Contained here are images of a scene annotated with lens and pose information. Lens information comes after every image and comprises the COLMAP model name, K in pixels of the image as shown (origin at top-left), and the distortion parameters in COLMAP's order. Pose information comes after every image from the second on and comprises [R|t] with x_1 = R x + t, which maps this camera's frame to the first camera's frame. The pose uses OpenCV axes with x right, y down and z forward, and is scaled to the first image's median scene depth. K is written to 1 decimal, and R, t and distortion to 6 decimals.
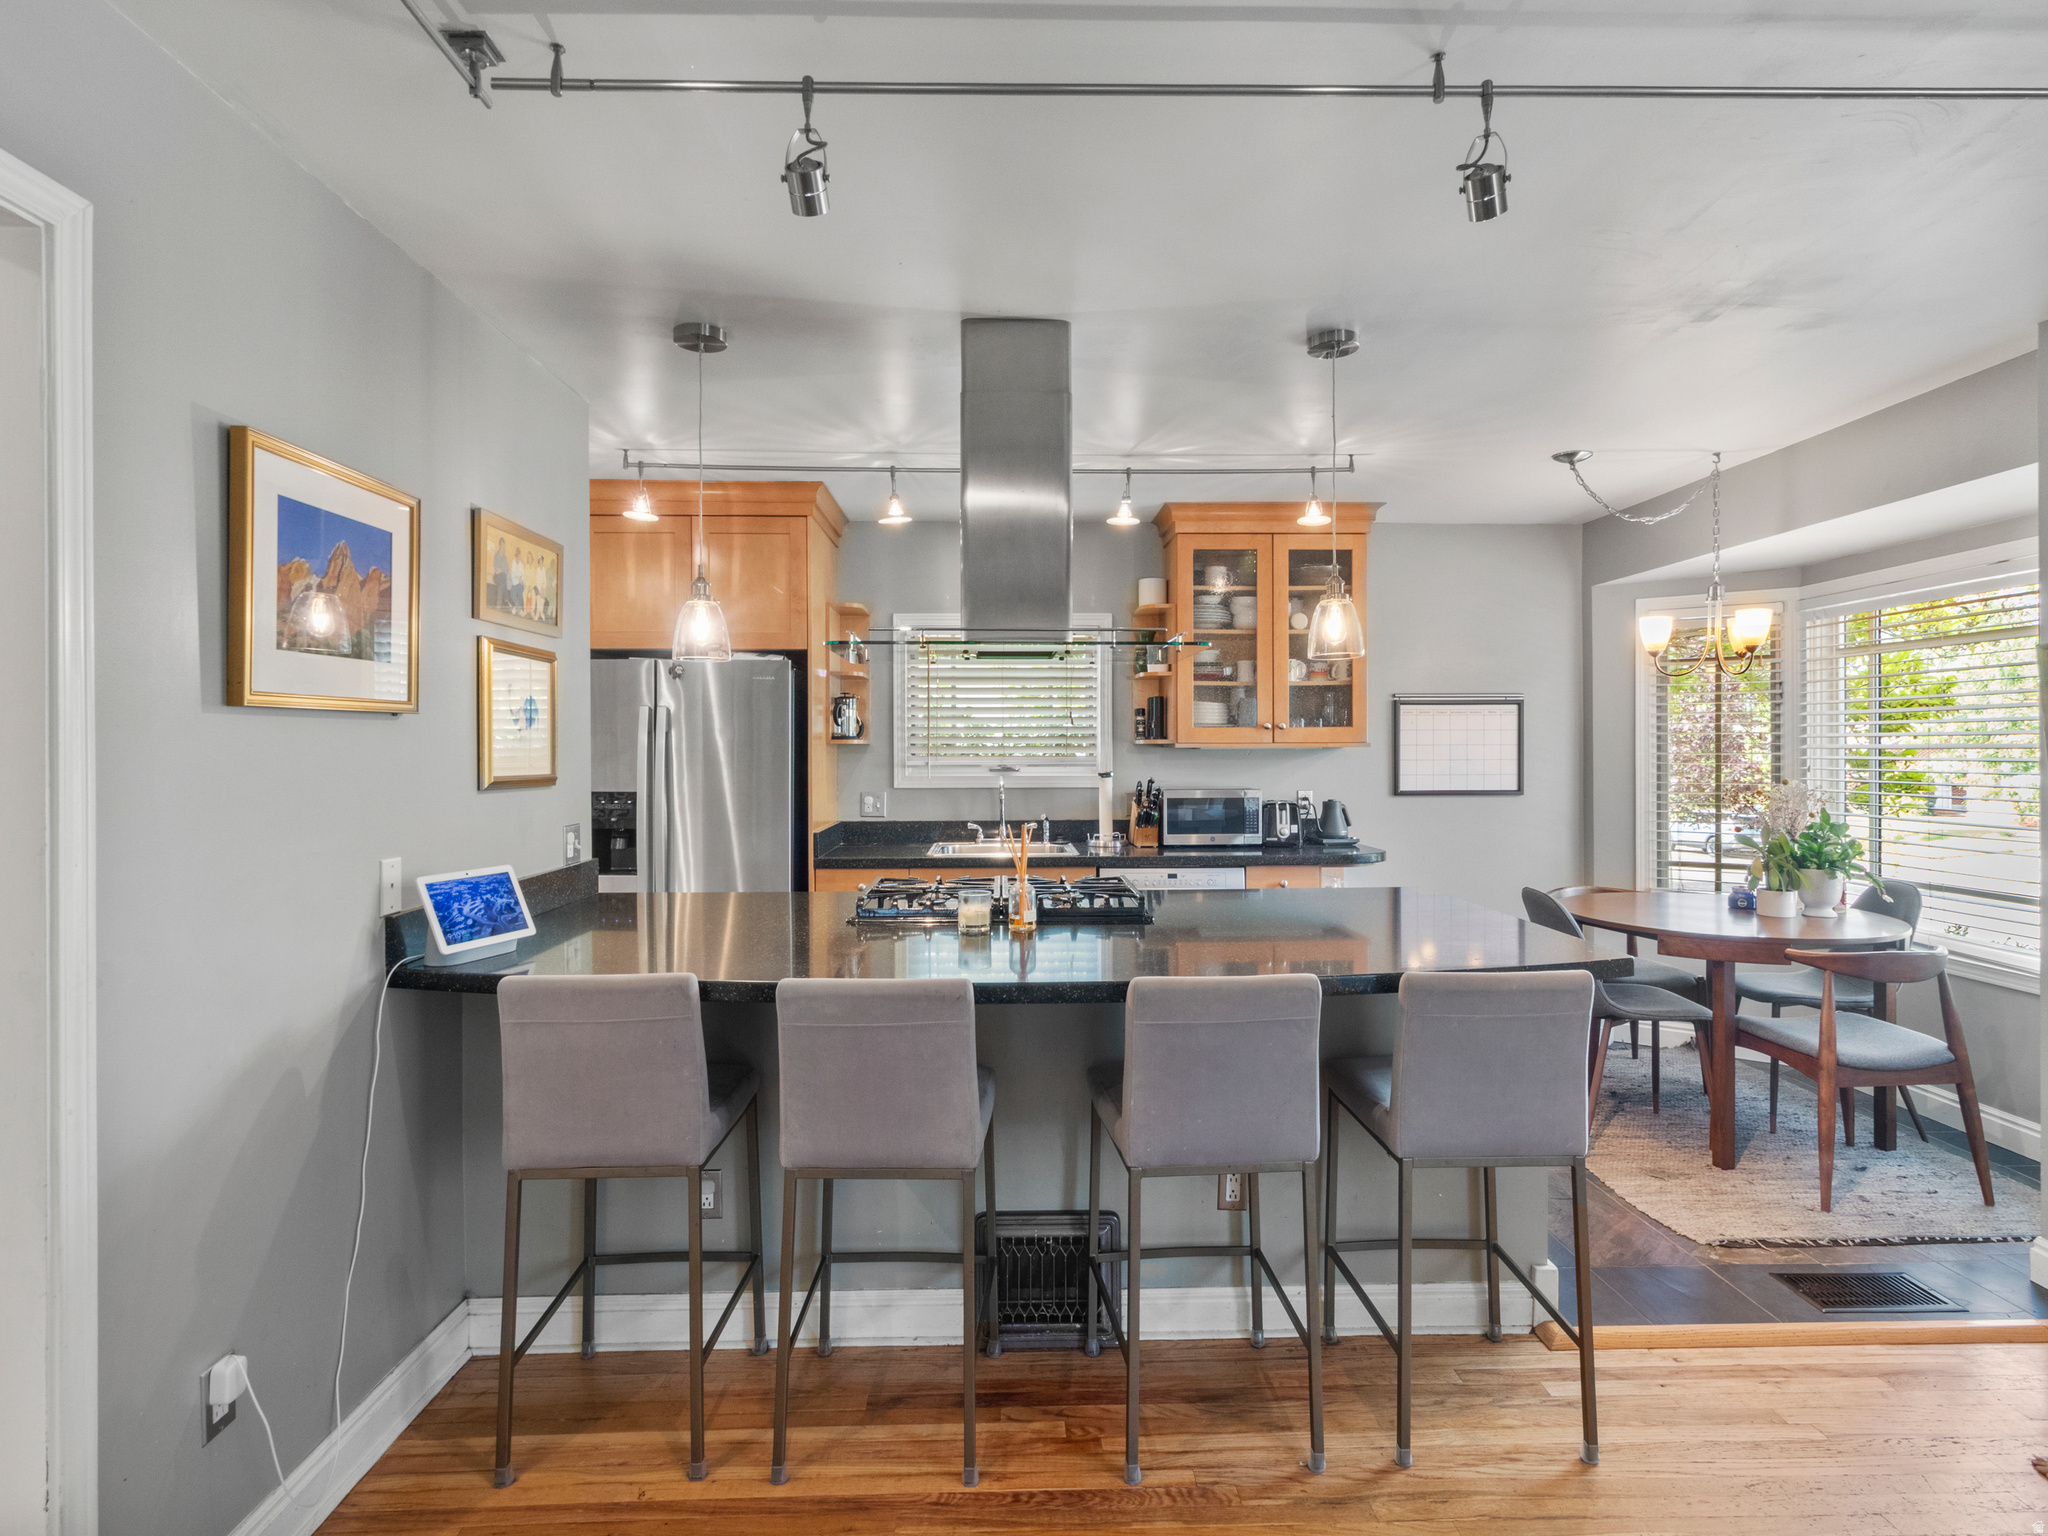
lens RADIAL K [[1088.6, 0, 1018.5], [0, 1088.6, 748.0], [0, 0, 1]] dist [-0.002826, 0.003211]
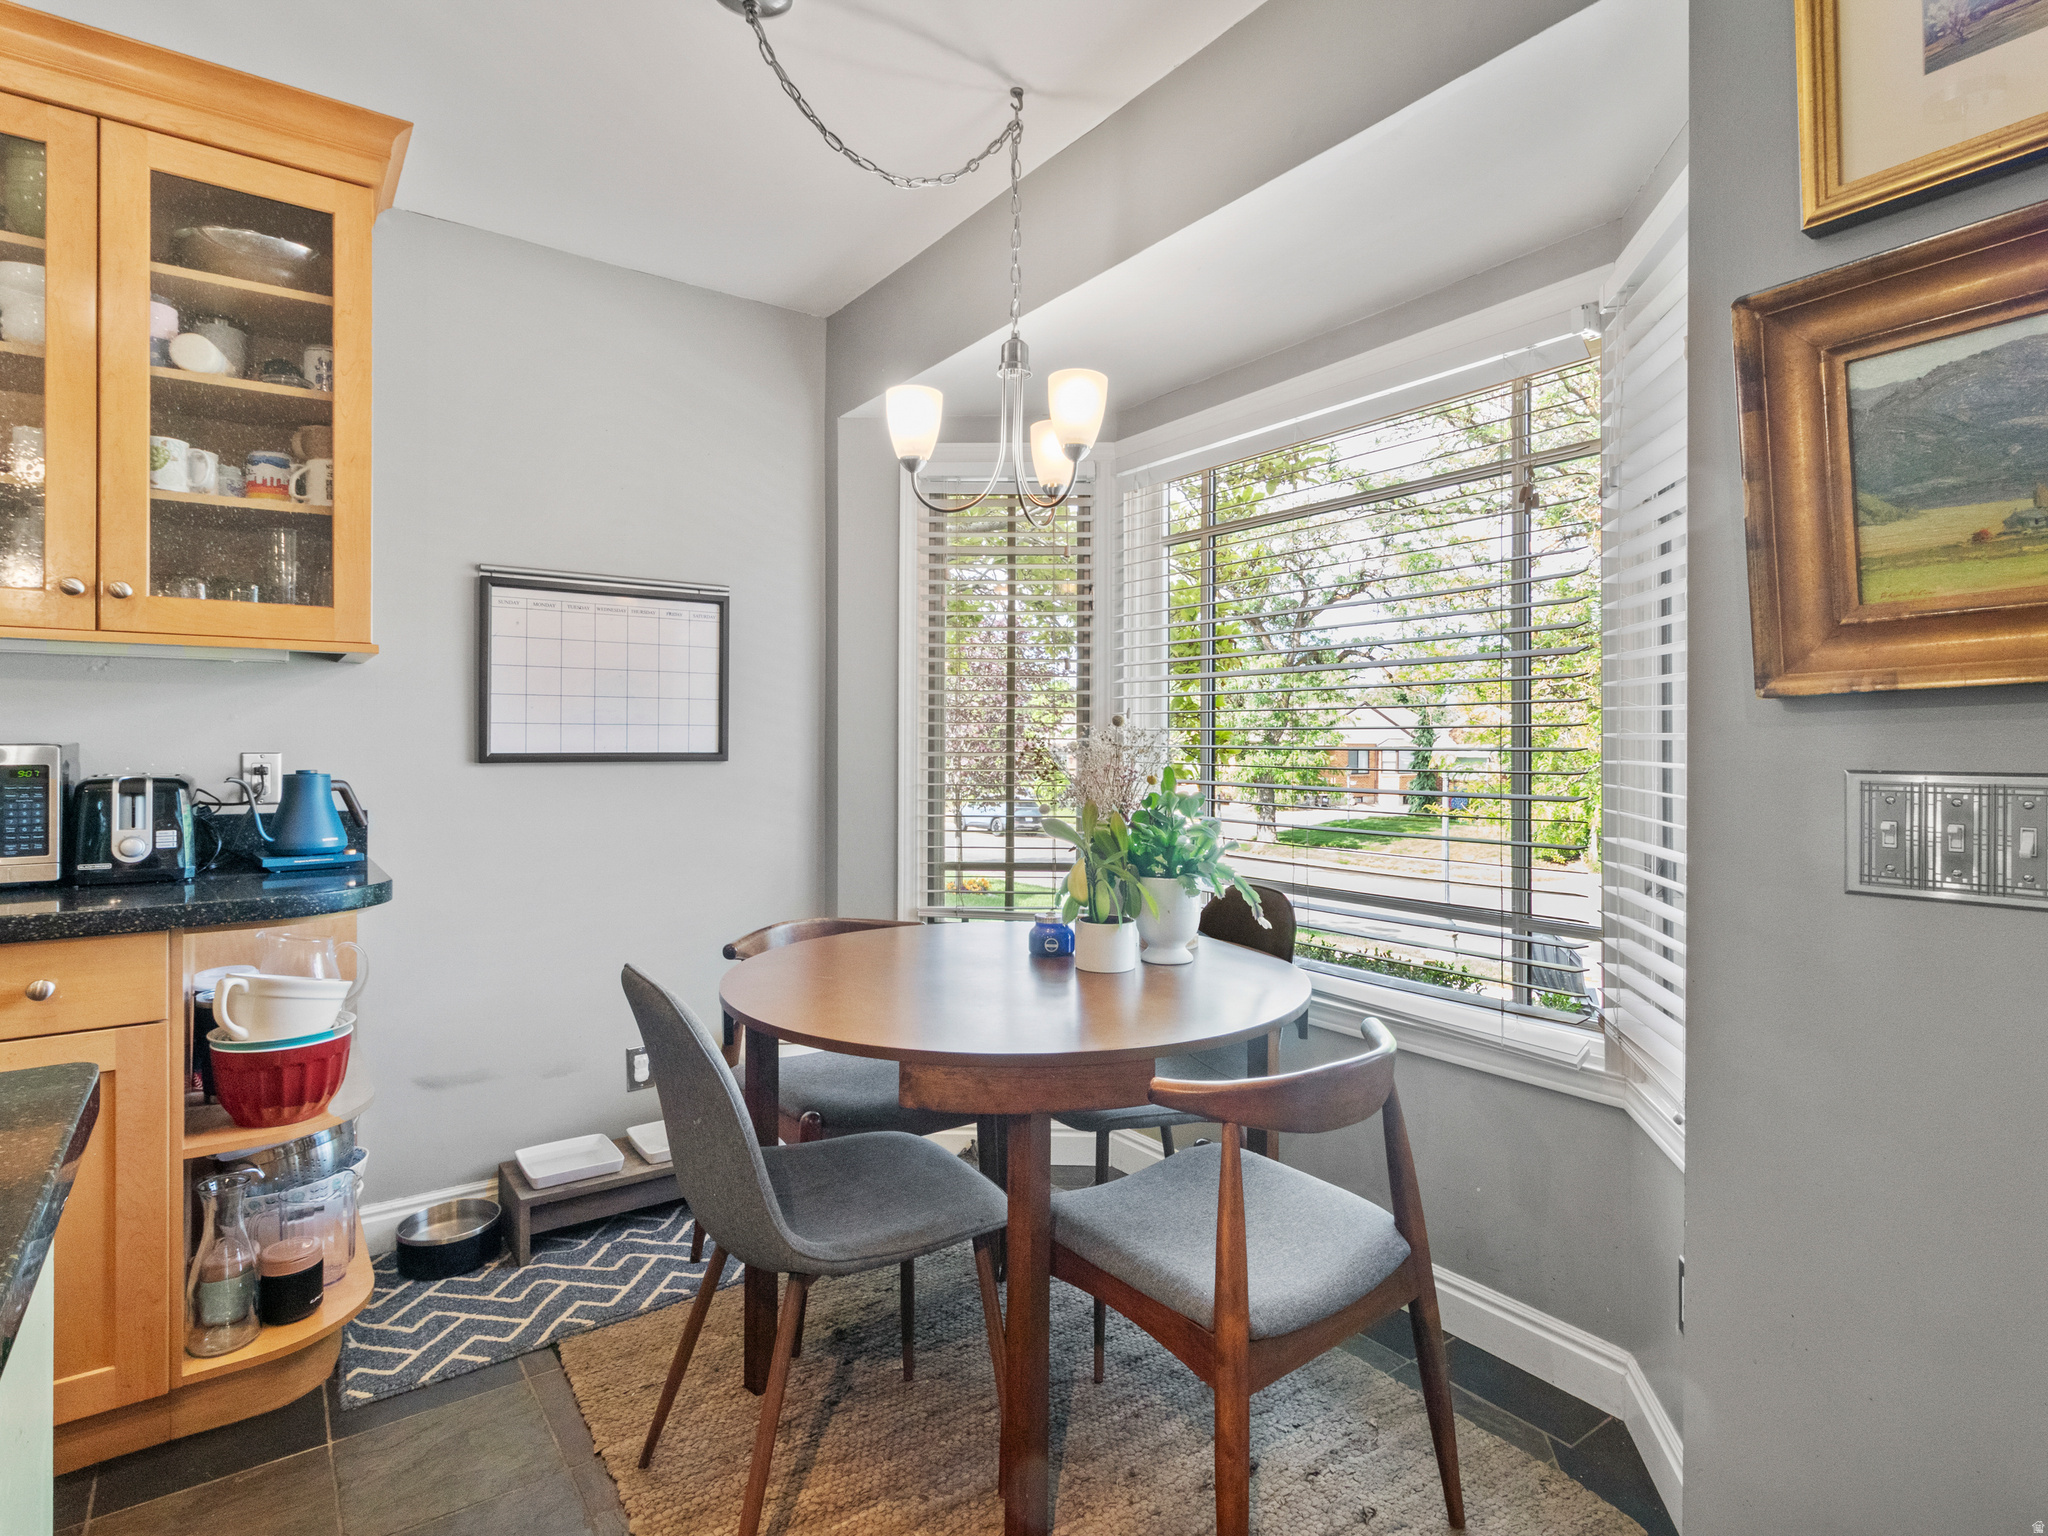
lens RADIAL K [[1088.6, 0, 1027.8], [0, 1088.6, 751.5], [0, 0, 1]] dist [-0.002826, 0.003211]
pose [[0.827158, -0.000059, 0.561970, 0.342656], [-0.005737, 0.999947, 0.008549, 0.040806], [-0.561940, -0.010295, 0.827114, 0.545714]]
